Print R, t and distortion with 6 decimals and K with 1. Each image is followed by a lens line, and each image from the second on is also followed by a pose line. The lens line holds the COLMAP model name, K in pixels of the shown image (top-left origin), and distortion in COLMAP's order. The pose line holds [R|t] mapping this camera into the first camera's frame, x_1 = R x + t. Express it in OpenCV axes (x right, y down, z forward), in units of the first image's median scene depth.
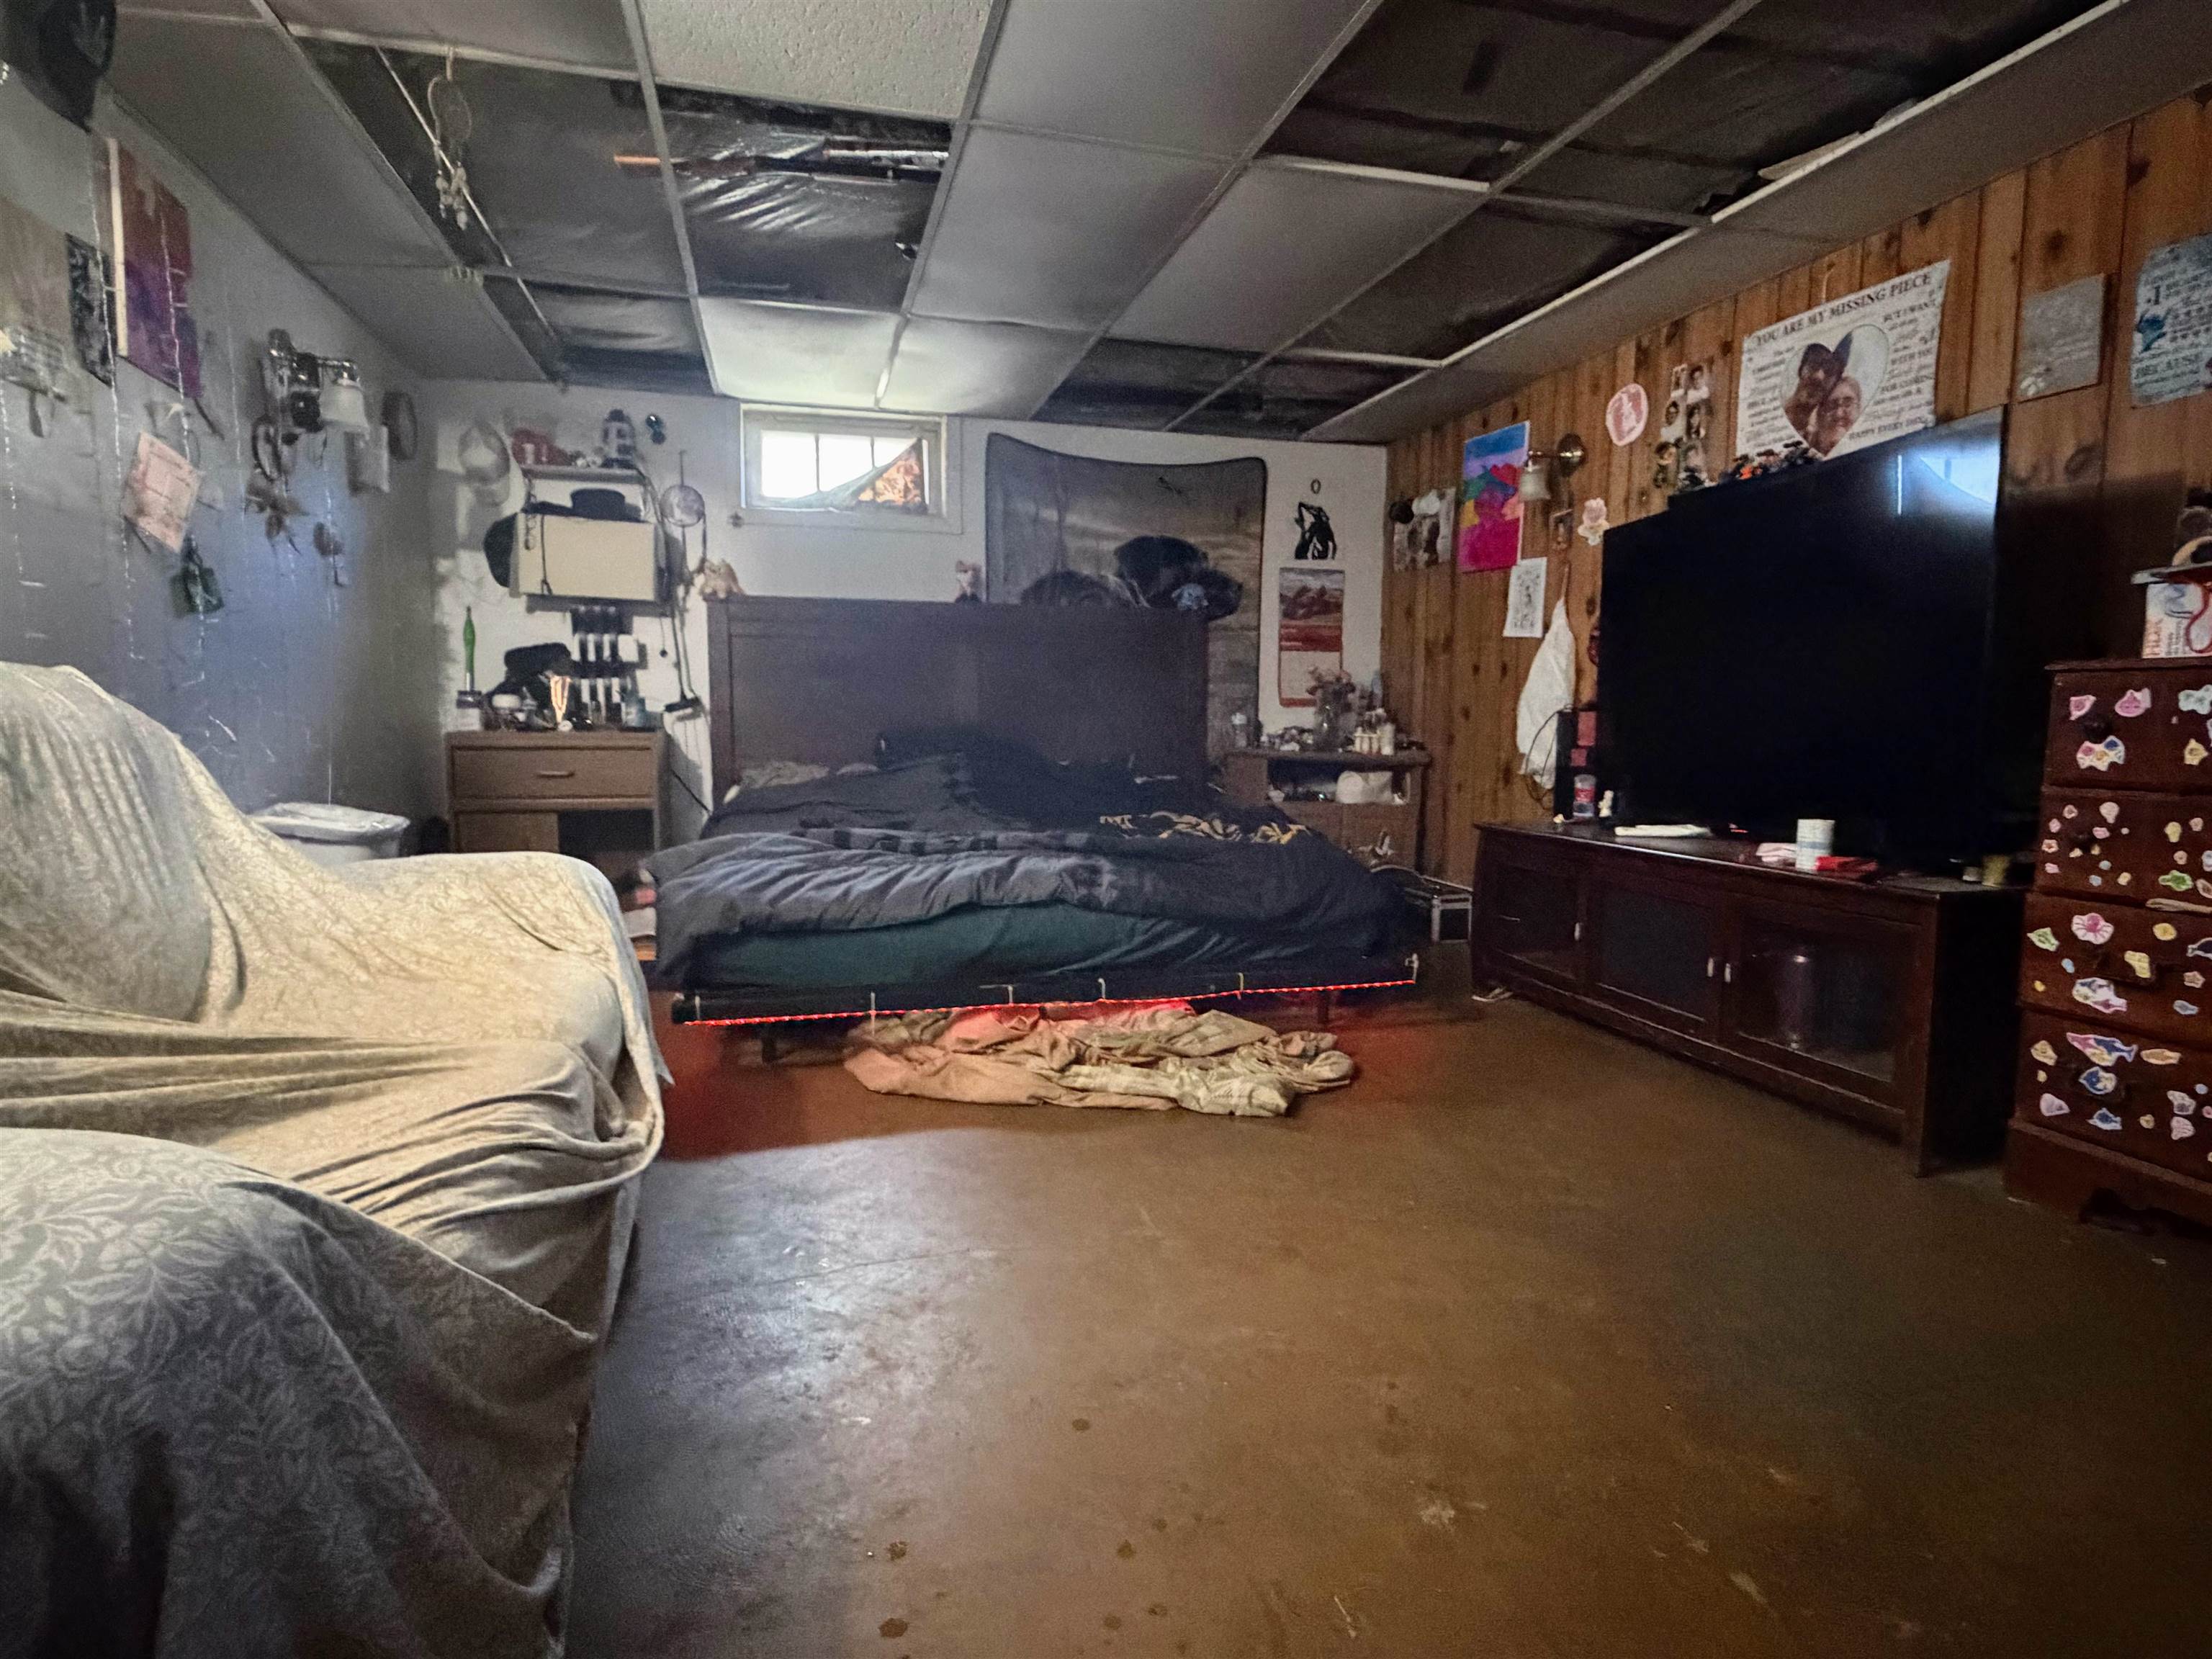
lens RADIAL K [[1151.5, 0, 1106.0], [0, 1151.5, 829.5], [0, 0, 1]] dist [0.014705, 0.000044]
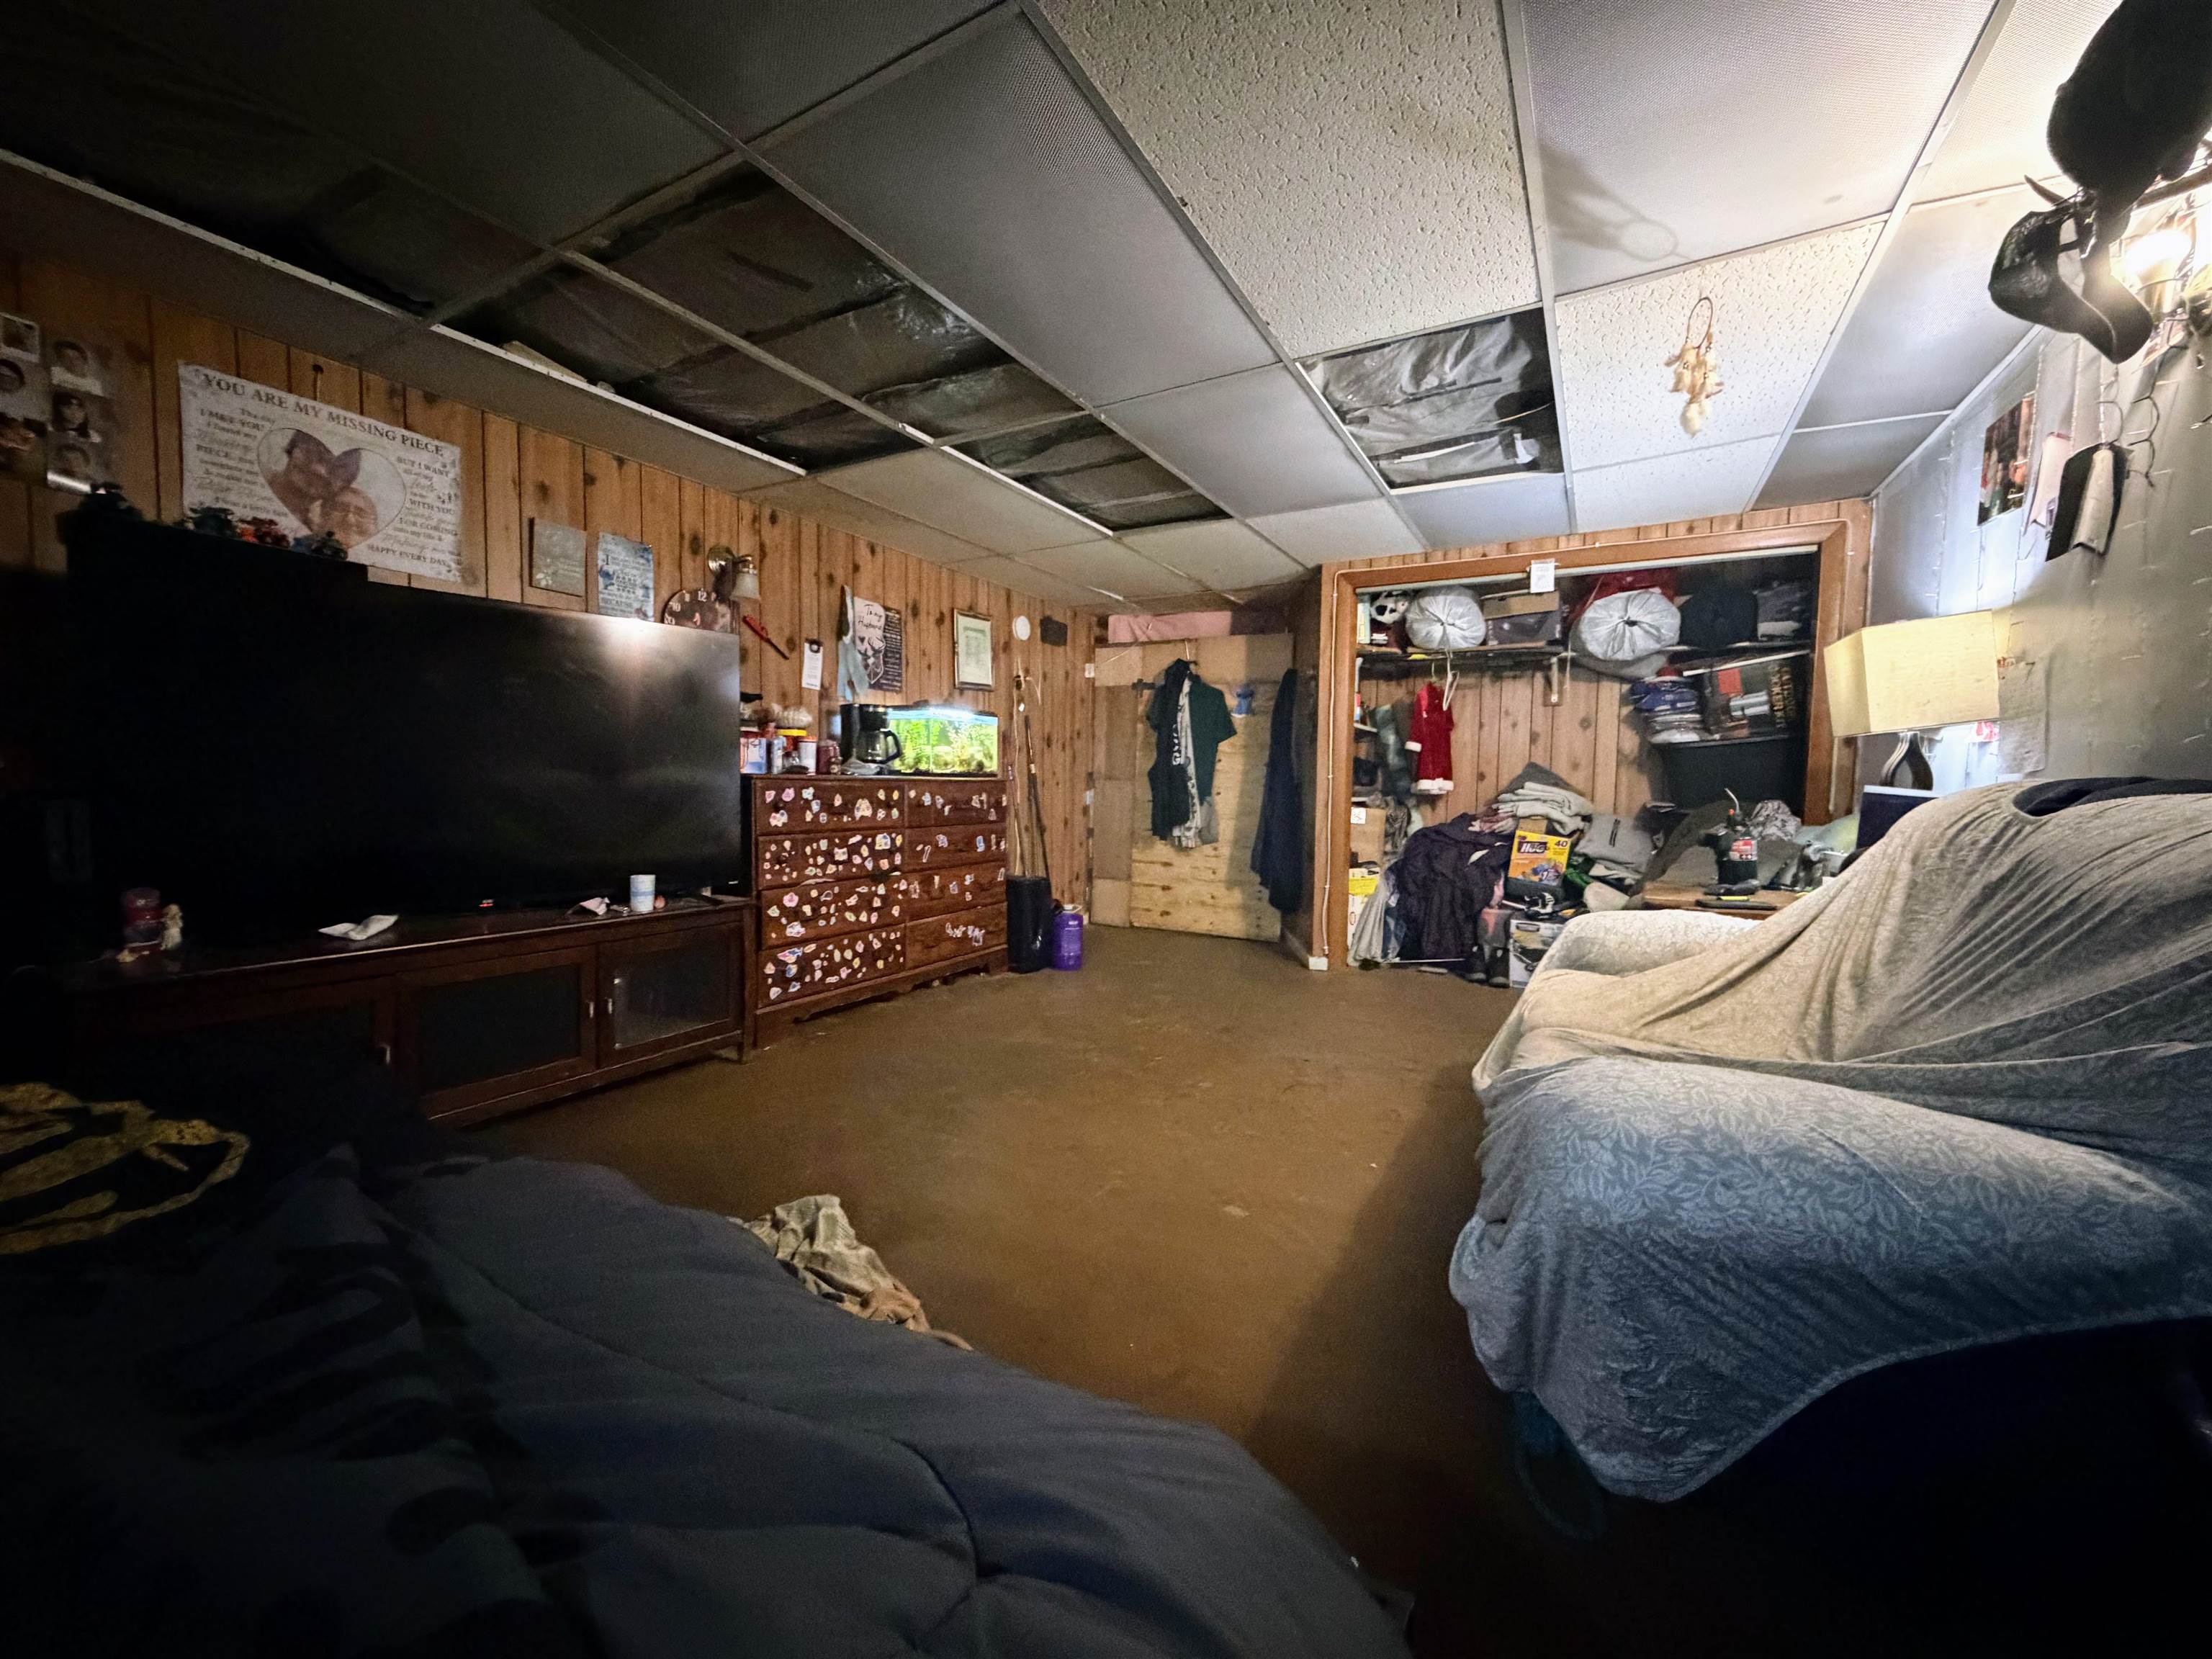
lens RADIAL K [[879.3, 0, 1095.8], [0, 879.3, 831.0], [0, 0, 1]] dist [0.000859, 0.000043]
pose [[-0.700123, -0.053925, 0.711983, -0.662617], [0.052518, 0.990554, 0.126667, -0.208892], [-0.712088, 0.126075, -0.690678, 1.653392]]
